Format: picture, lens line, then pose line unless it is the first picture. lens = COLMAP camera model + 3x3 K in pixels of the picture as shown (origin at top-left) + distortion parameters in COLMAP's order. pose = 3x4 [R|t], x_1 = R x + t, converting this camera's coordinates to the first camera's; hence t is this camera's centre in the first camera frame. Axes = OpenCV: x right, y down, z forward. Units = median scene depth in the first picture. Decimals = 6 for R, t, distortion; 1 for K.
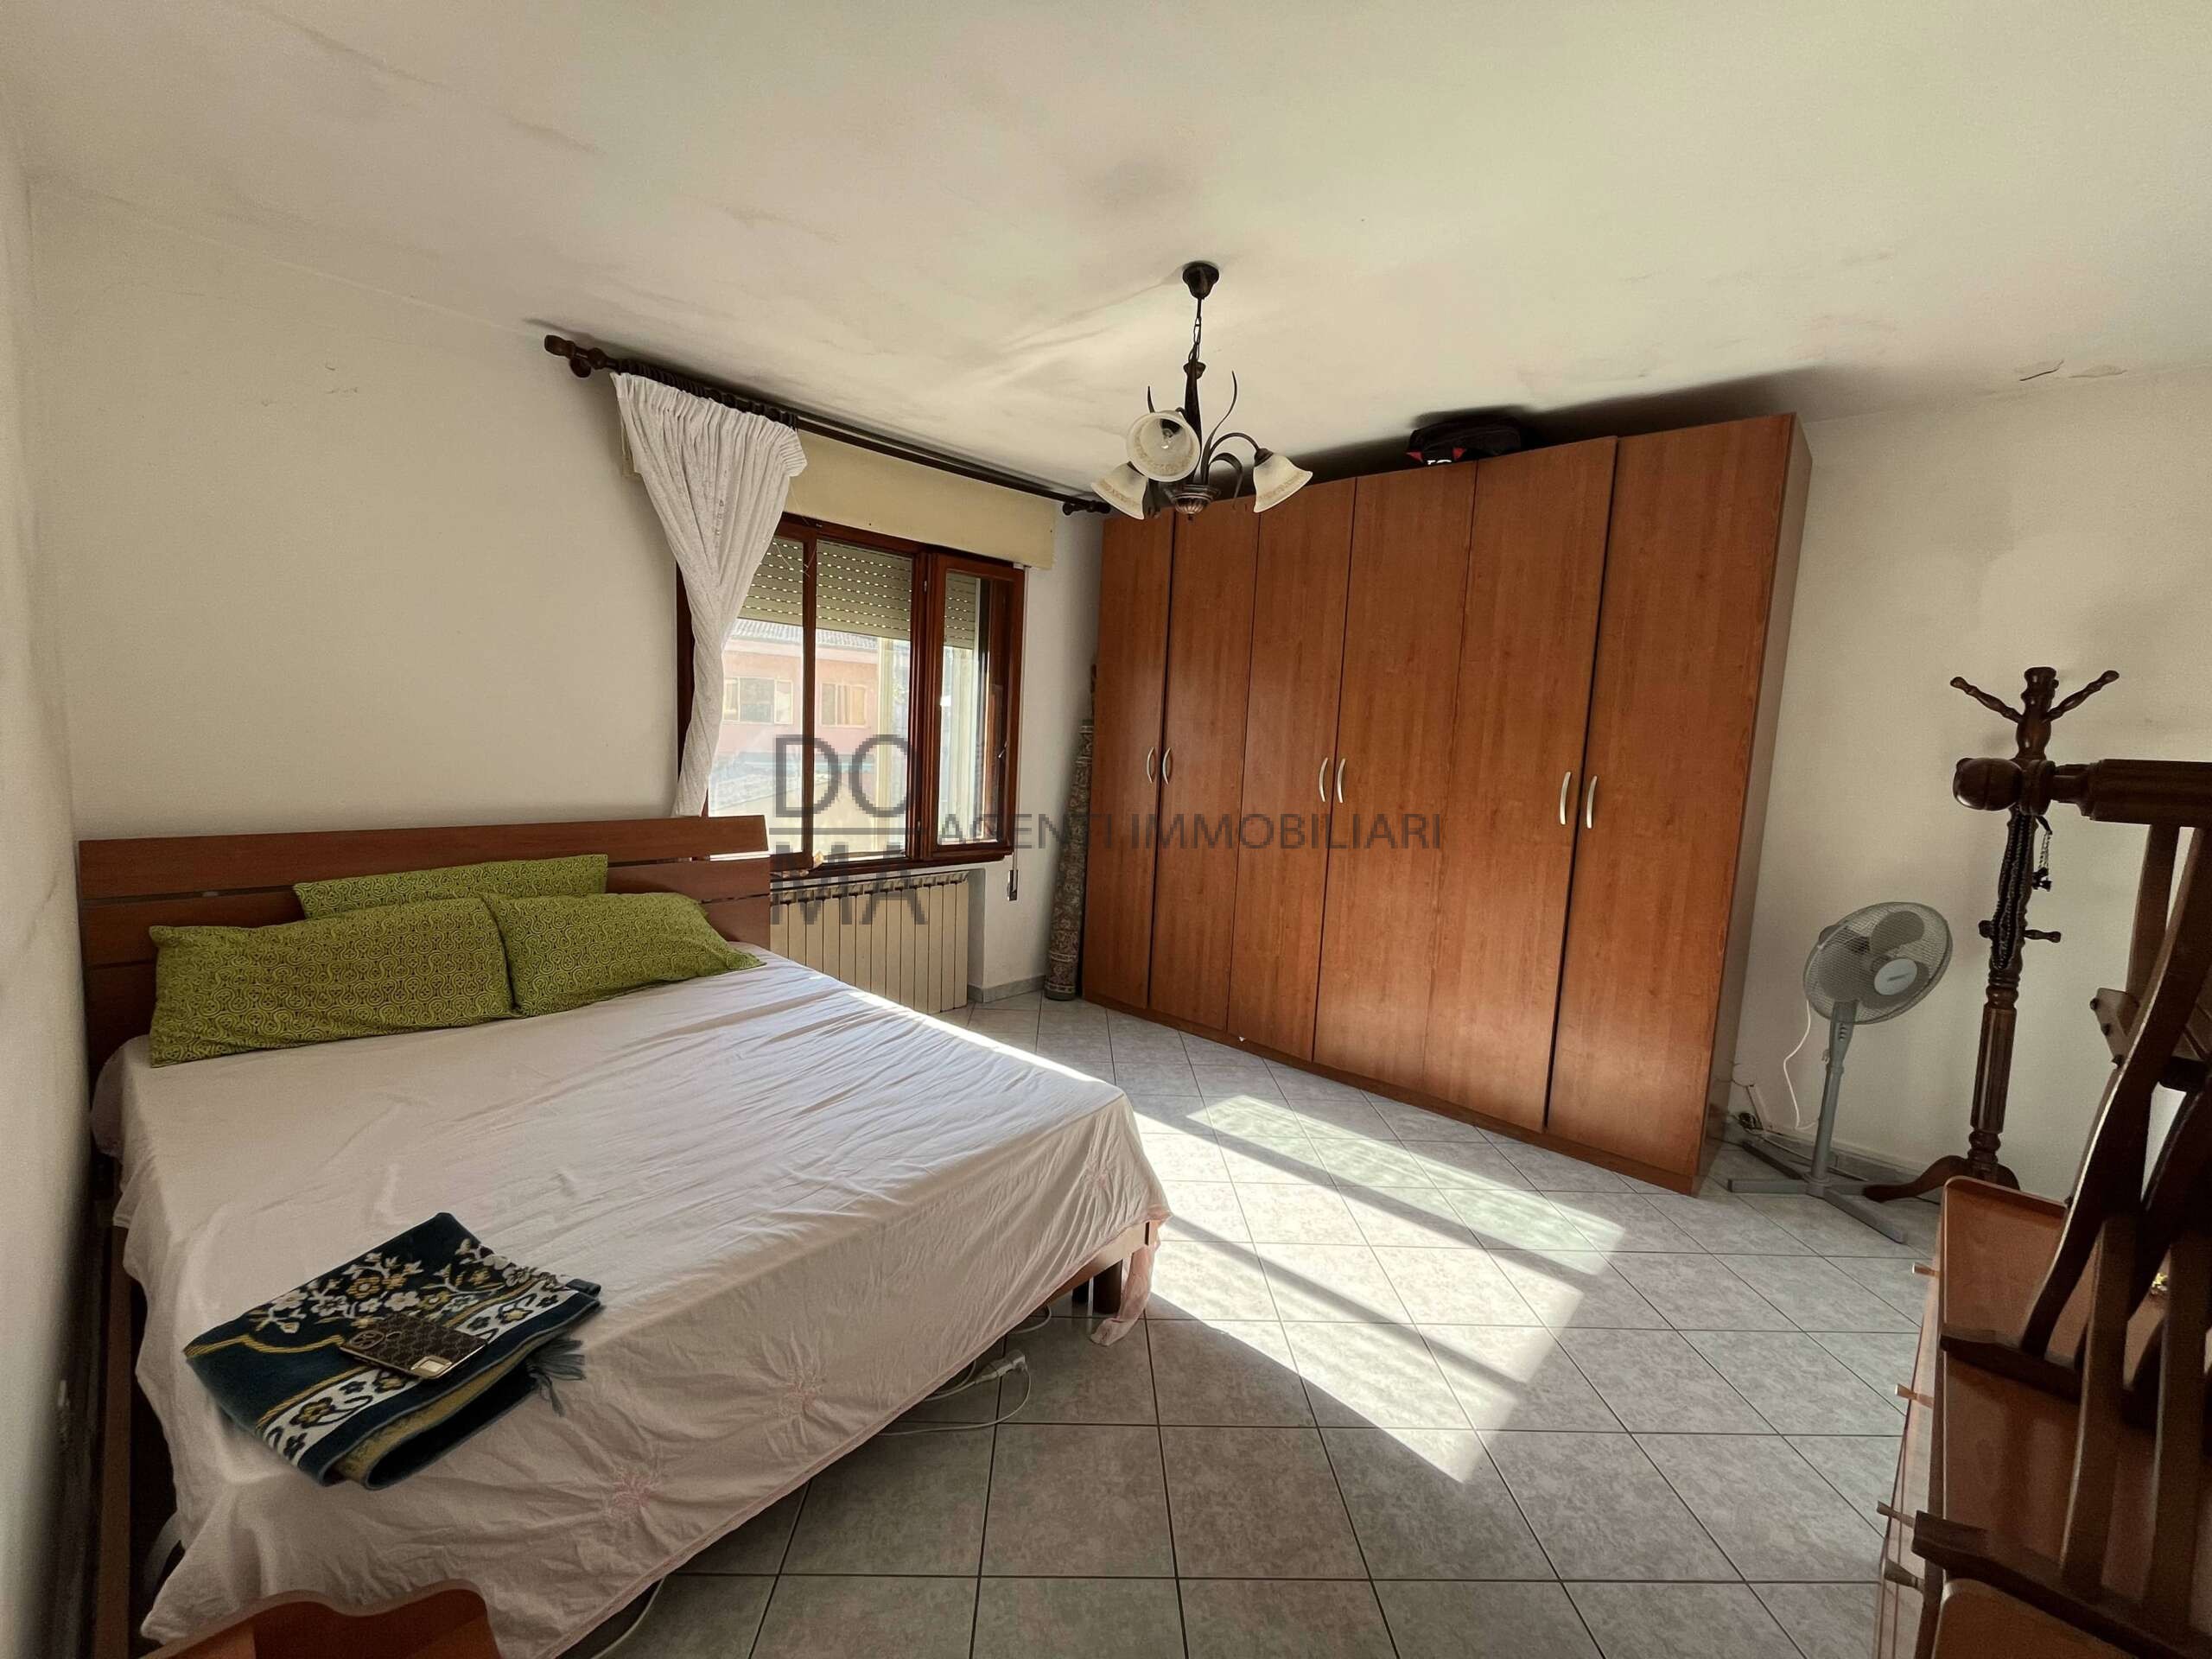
lens RADIAL K [[895.5, 0, 1101.0], [0, 895.5, 821.9], [0, 0, 1]] dist [-0.001678, -0.000554]
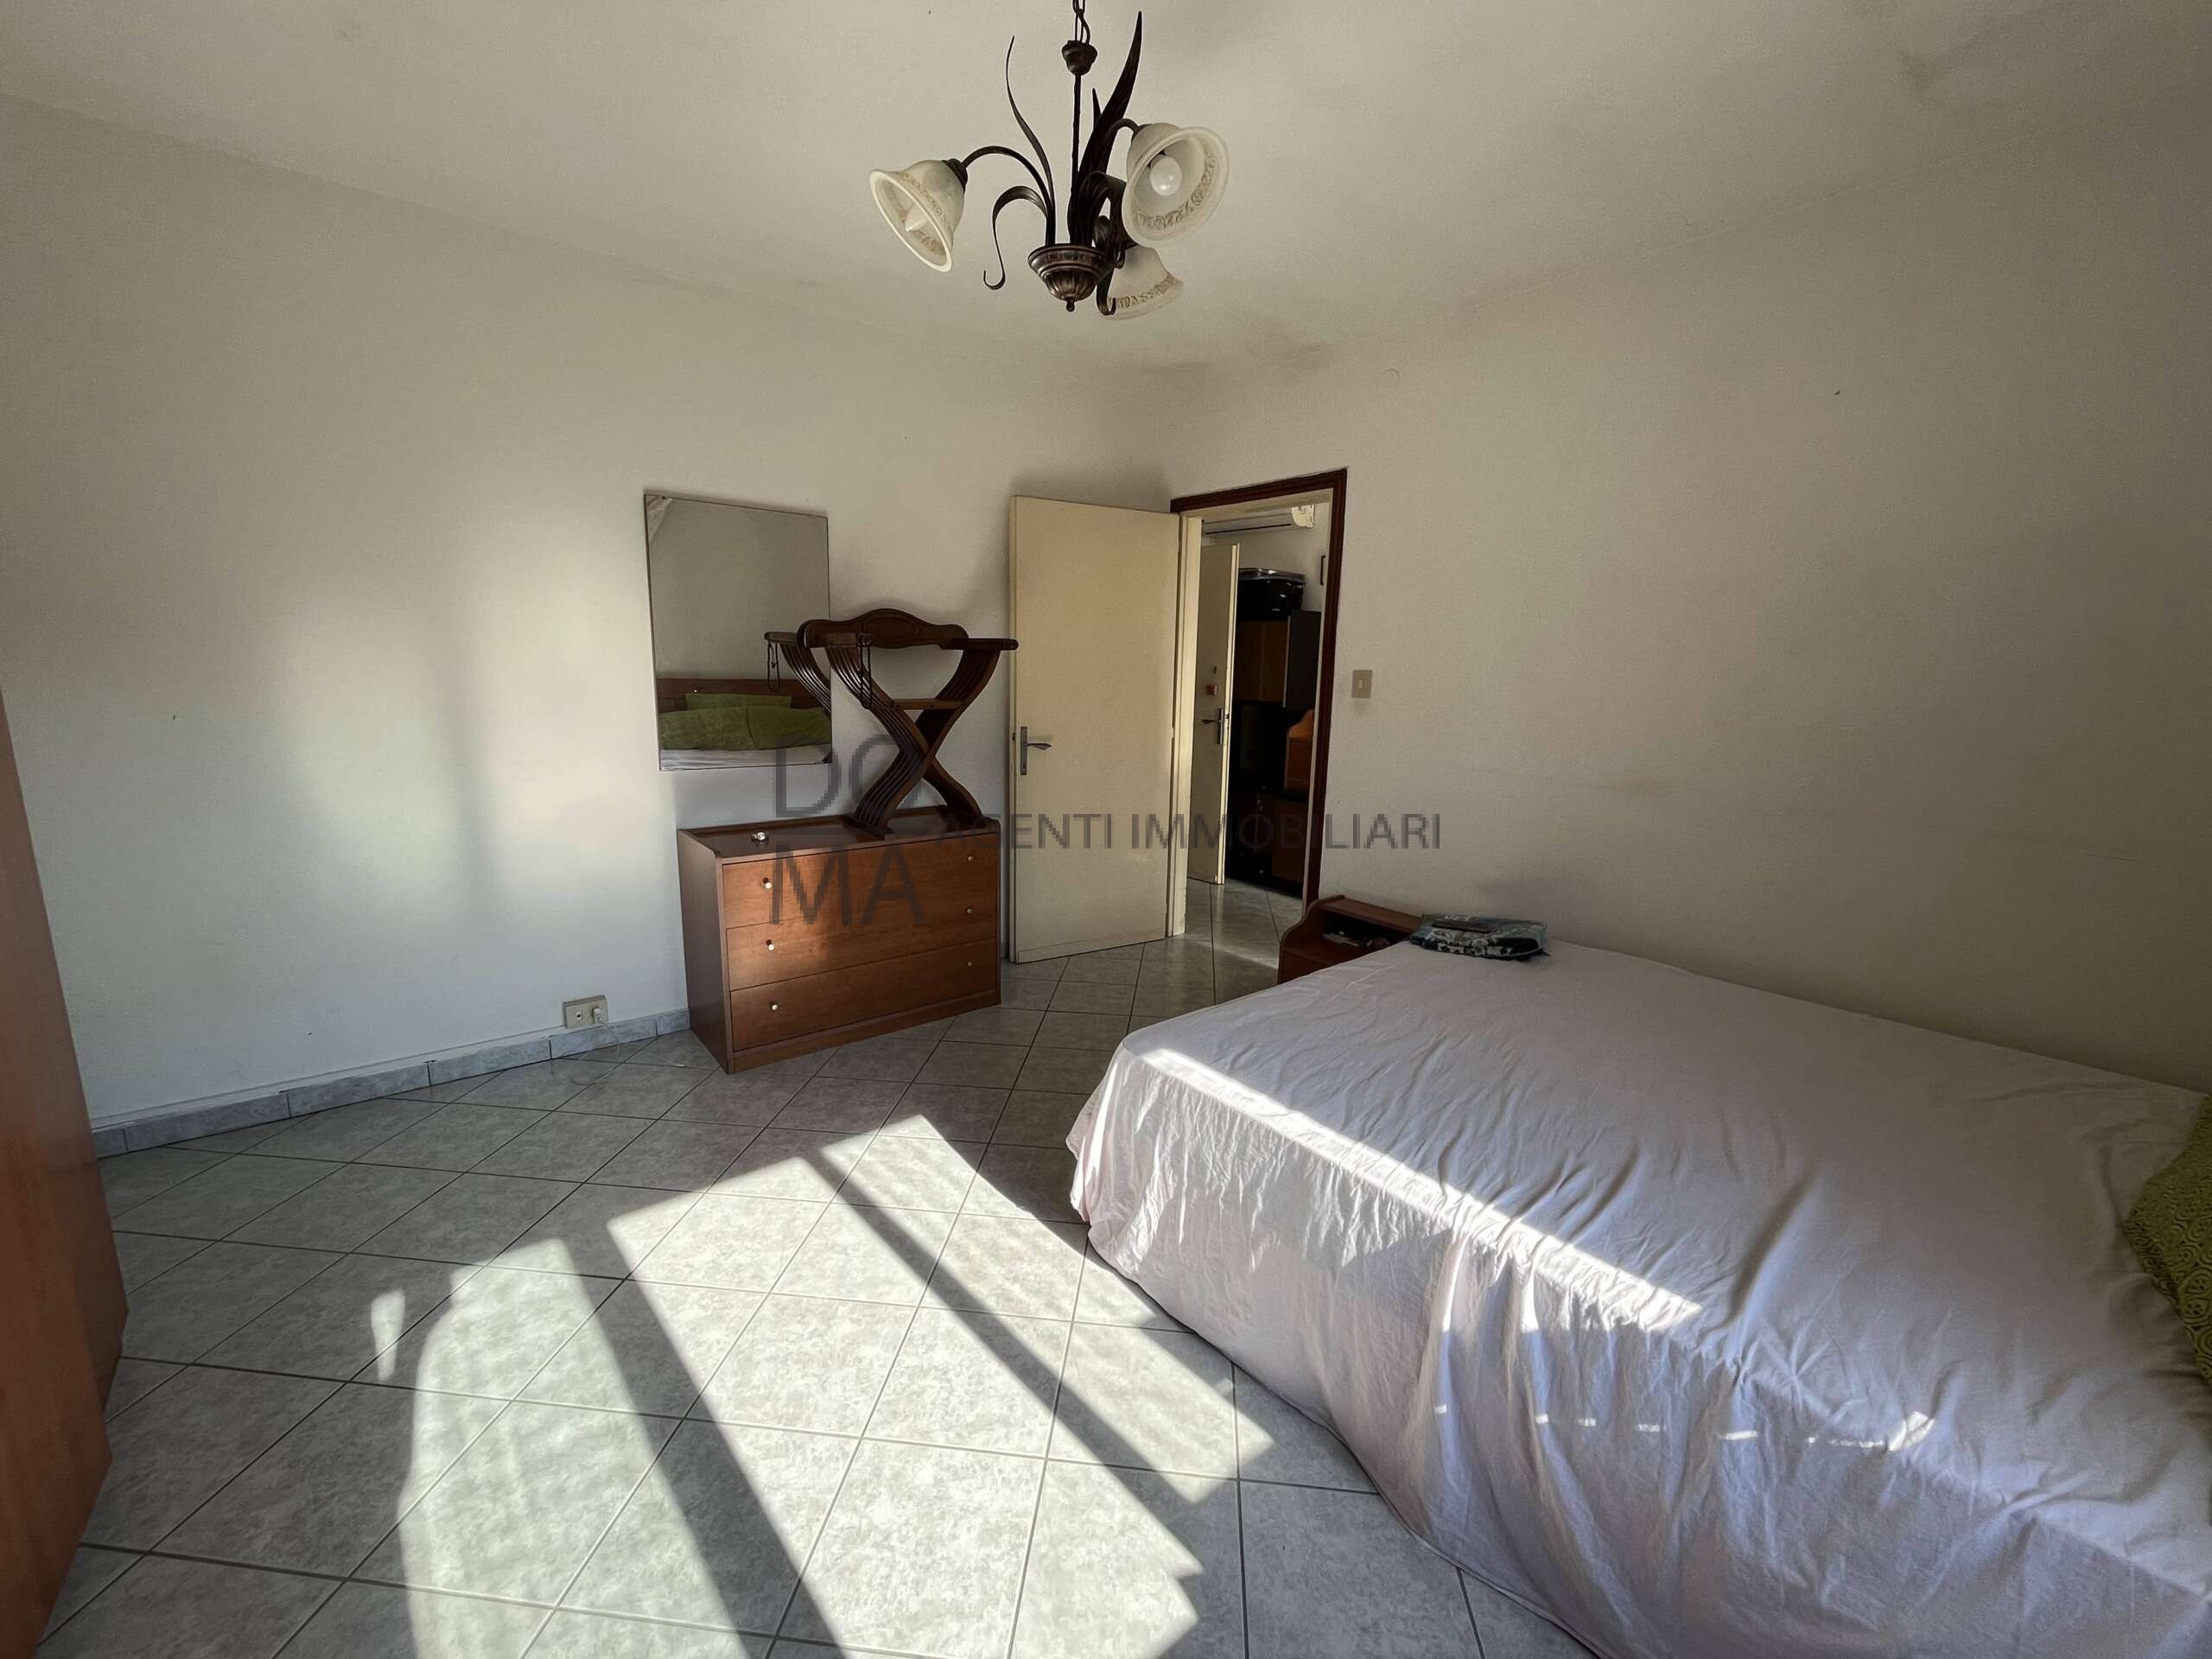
lens RADIAL K [[895.5, 0, 1104.0], [0, 895.5, 825.5], [0, 0, 1]] dist [-0.001678, -0.000554]
pose [[-0.988473, -0.093028, 0.119442, -0.038166], [-0.053877, 0.953442, 0.296726, -0.152458], [-0.141485, 0.286871, -0.947464, 1.563738]]
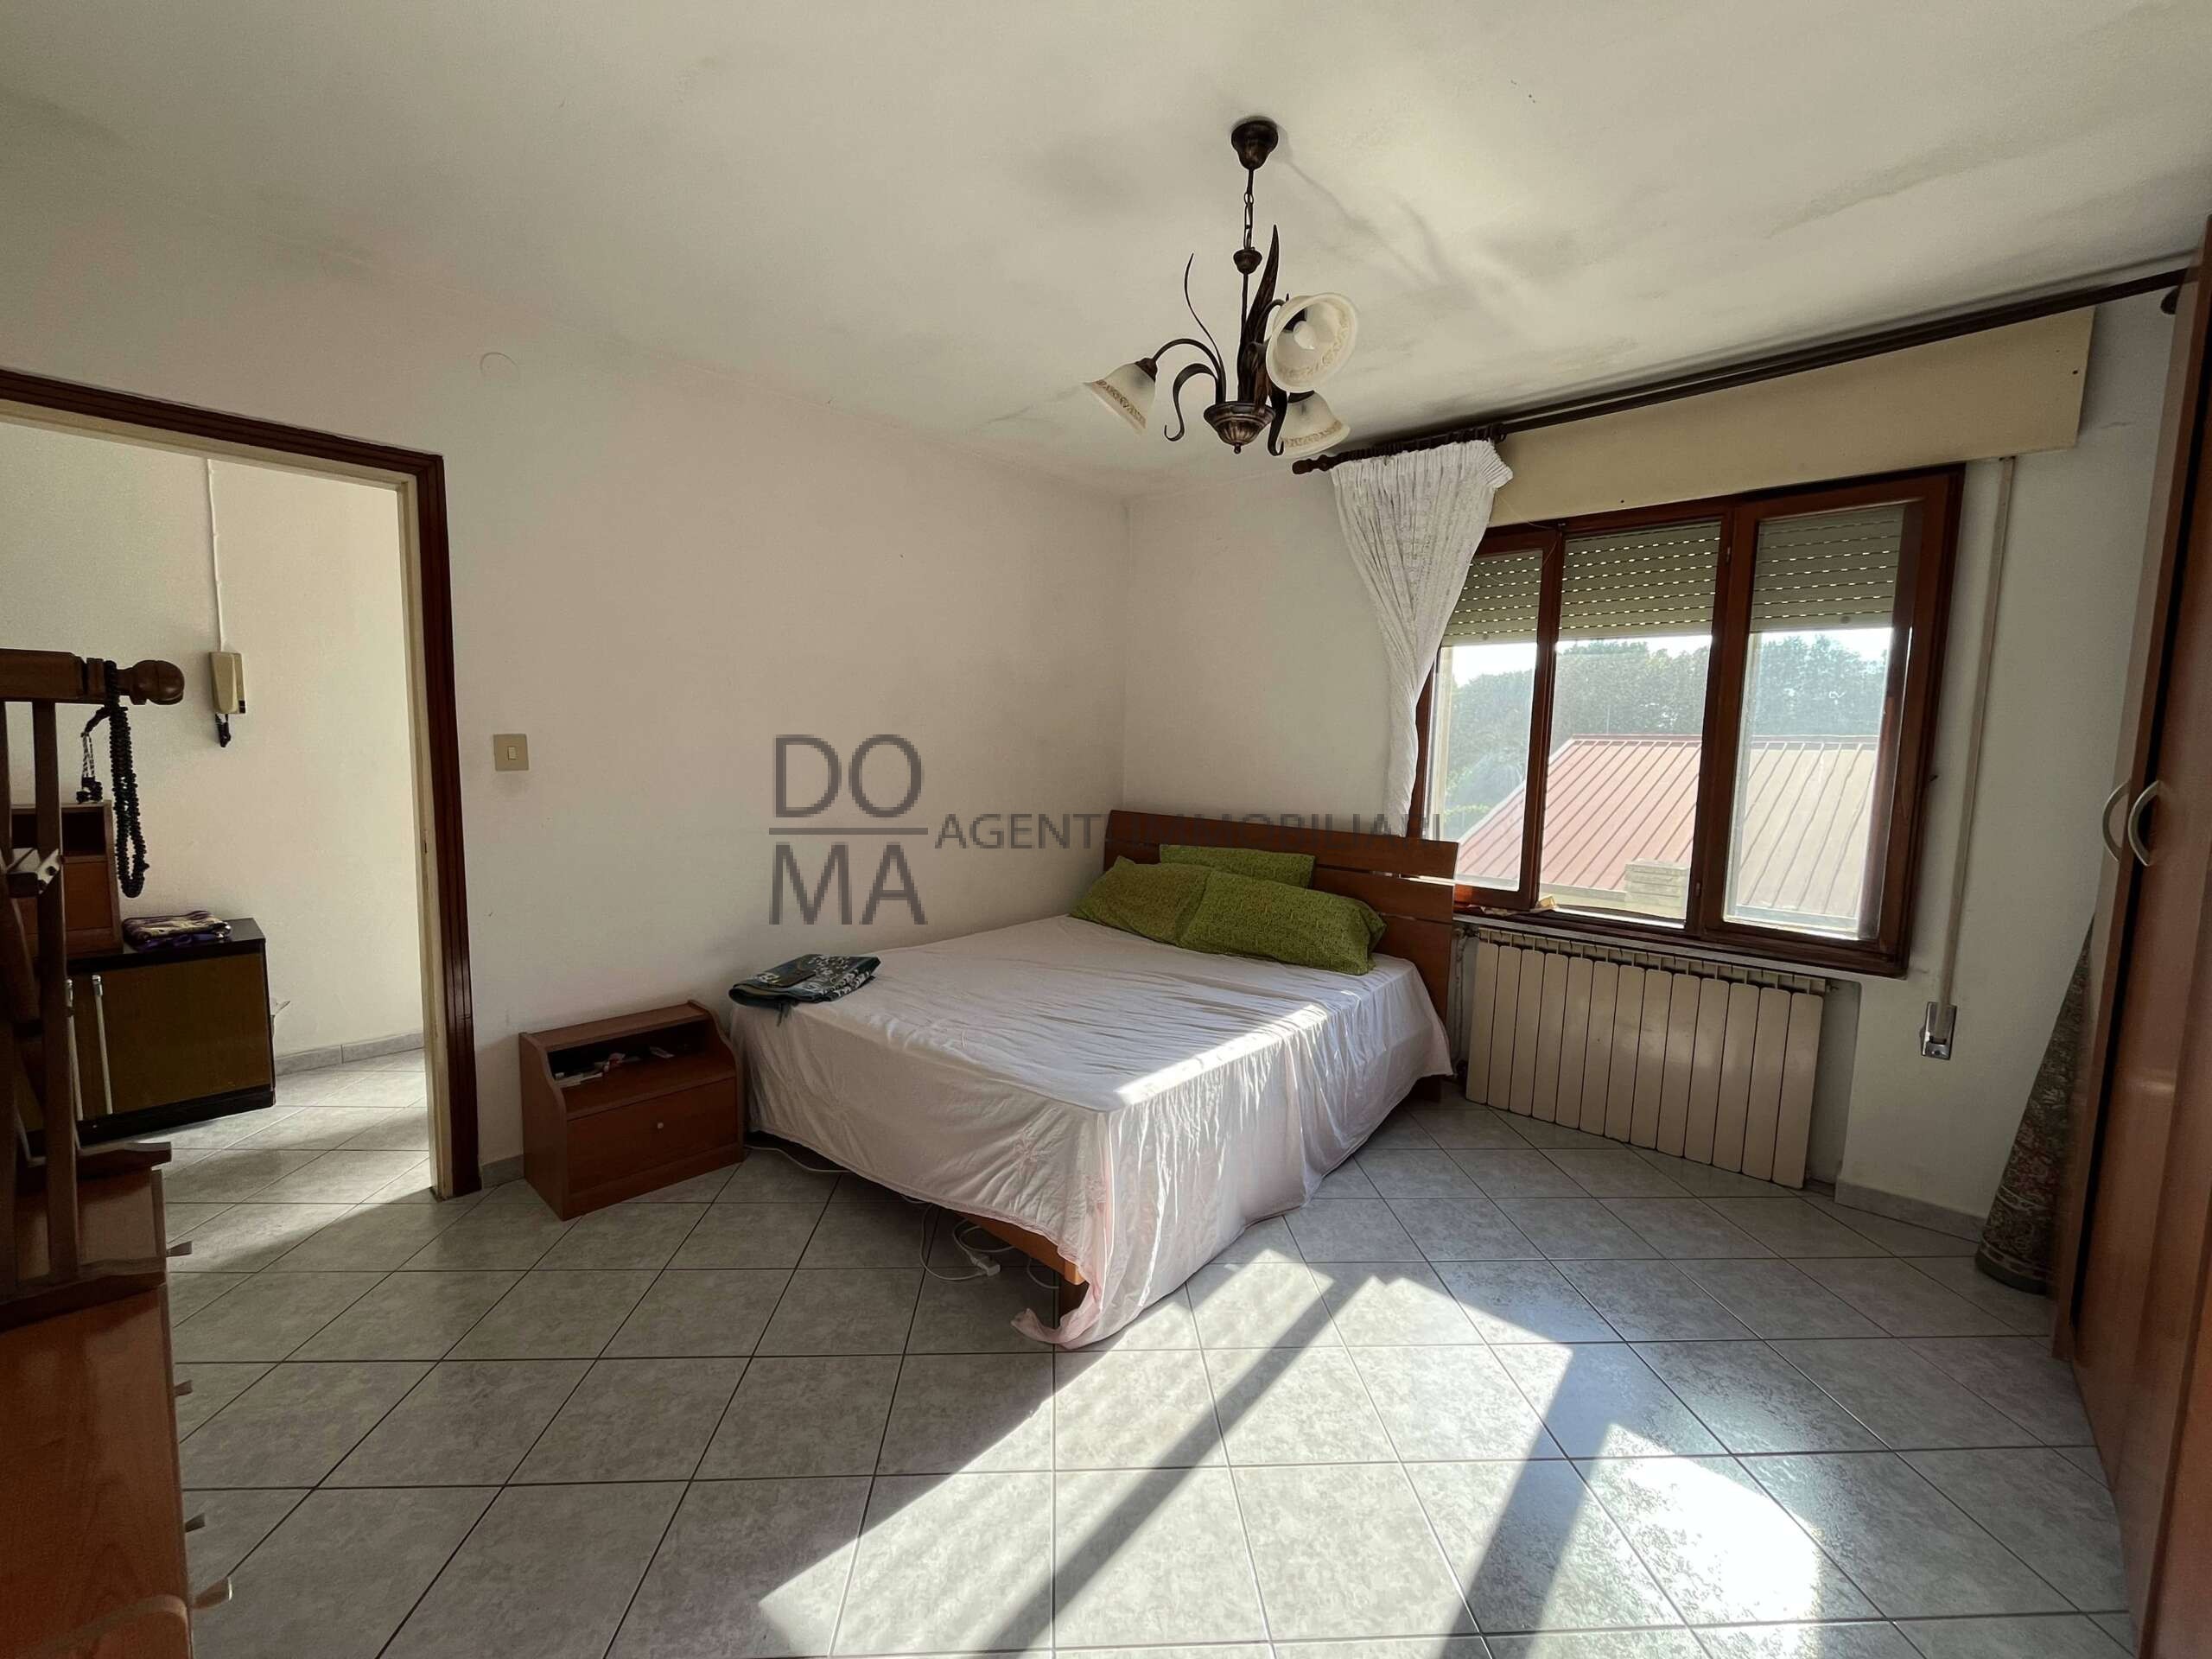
lens RADIAL K [[895.5, 0, 1106.2], [0, 895.5, 823.8], [0, 0, 1]] dist [-0.001678, -0.000554]
pose [[0.021542, 0.042996, -0.998843, 0.811199], [-0.130574, 0.990638, 0.039827, -0.024342], [0.991204, 0.129565, 0.026955, 0.818324]]
